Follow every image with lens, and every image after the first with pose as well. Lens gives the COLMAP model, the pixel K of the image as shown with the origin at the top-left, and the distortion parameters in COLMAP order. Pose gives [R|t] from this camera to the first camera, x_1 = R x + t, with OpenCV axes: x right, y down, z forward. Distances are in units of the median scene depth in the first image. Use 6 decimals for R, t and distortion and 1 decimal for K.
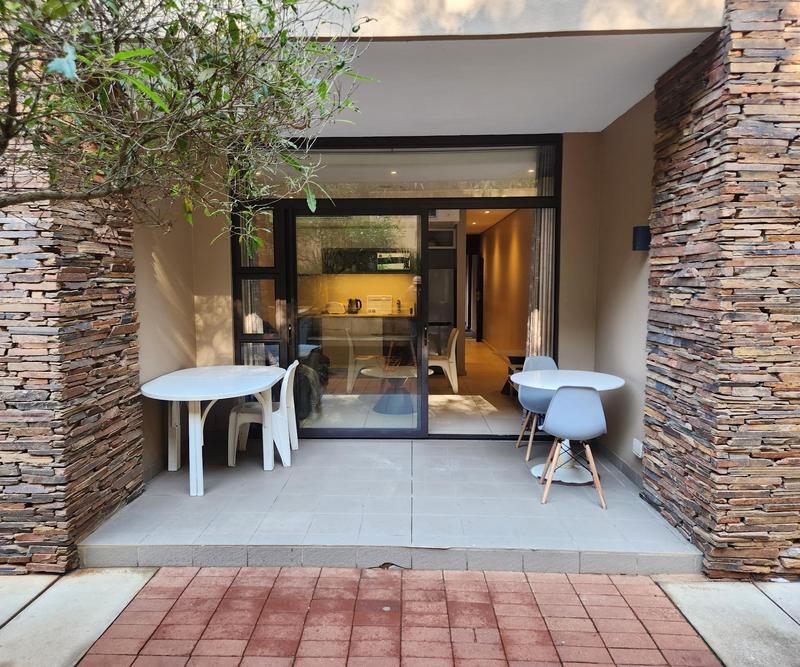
lens RADIAL K [[588.7, 0, 400.0], [0, 588.7, 333.5], [0, 0, 1]] dist [0.076588, -0.063810]
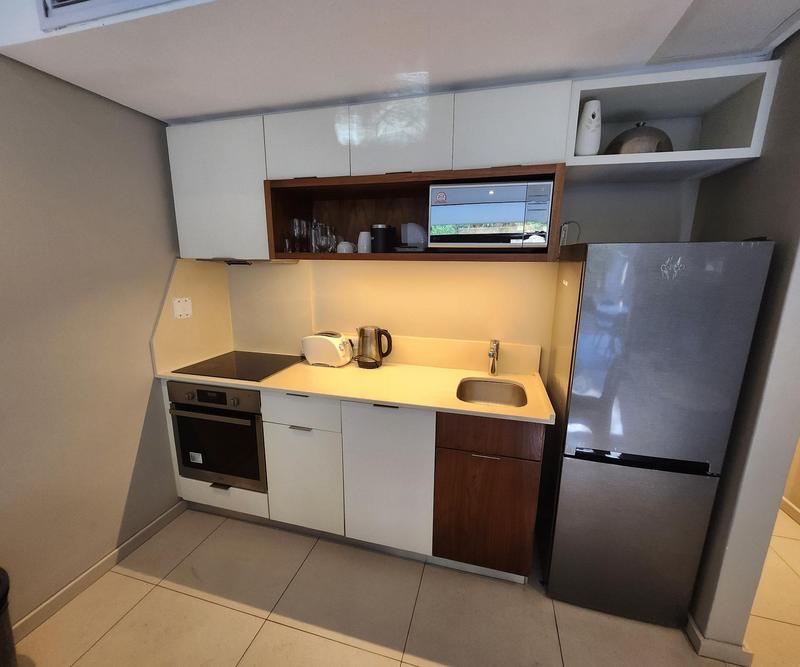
lens RADIAL K [[349.1, 0, 398.4], [0, 349.1, 338.9], [0, 0, 1]] dist [-0.006616, 0.001036]
pose [[0.968355, 0.063875, -0.241265, -0.013195], [-0.034740, 0.991781, 0.123140, -0.137026], [0.247148, -0.110861, 0.962615, 1.352726]]
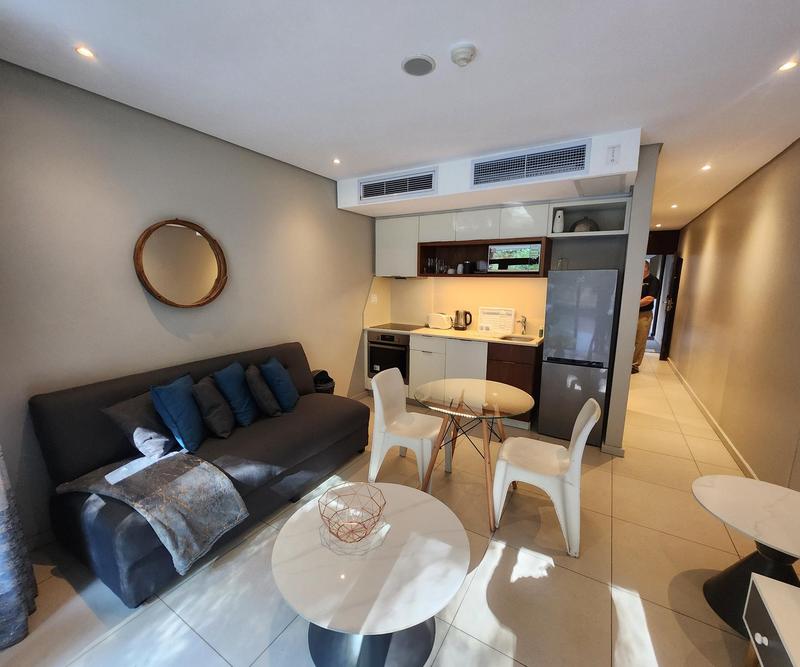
lens RADIAL K [[349.1, 0, 398.4], [0, 349.1, 338.9], [0, 0, 1]] dist [-0.006616, 0.001036]
pose [[0.863308, 0.096418, -0.495381, 0.130639], [-0.056951, 0.993923, 0.094202, -0.102883], [0.501453, -0.053113, 0.863553, 0.978981]]
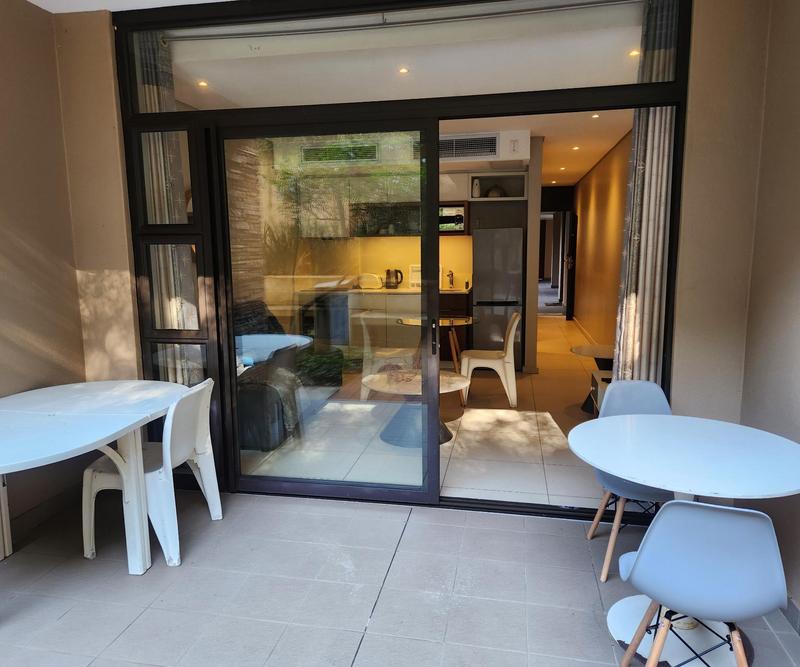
lens RADIAL K [[588.7, 0, 400.0], [0, 588.7, 333.5], [0, 0, 1]] dist [0.076588, -0.063810]
pose [[0.985680, 0.016608, -0.167809, 0.107010], [-0.006788, 0.998239, 0.058925, -0.034842], [0.168492, -0.056942, 0.984057, 0.400253]]
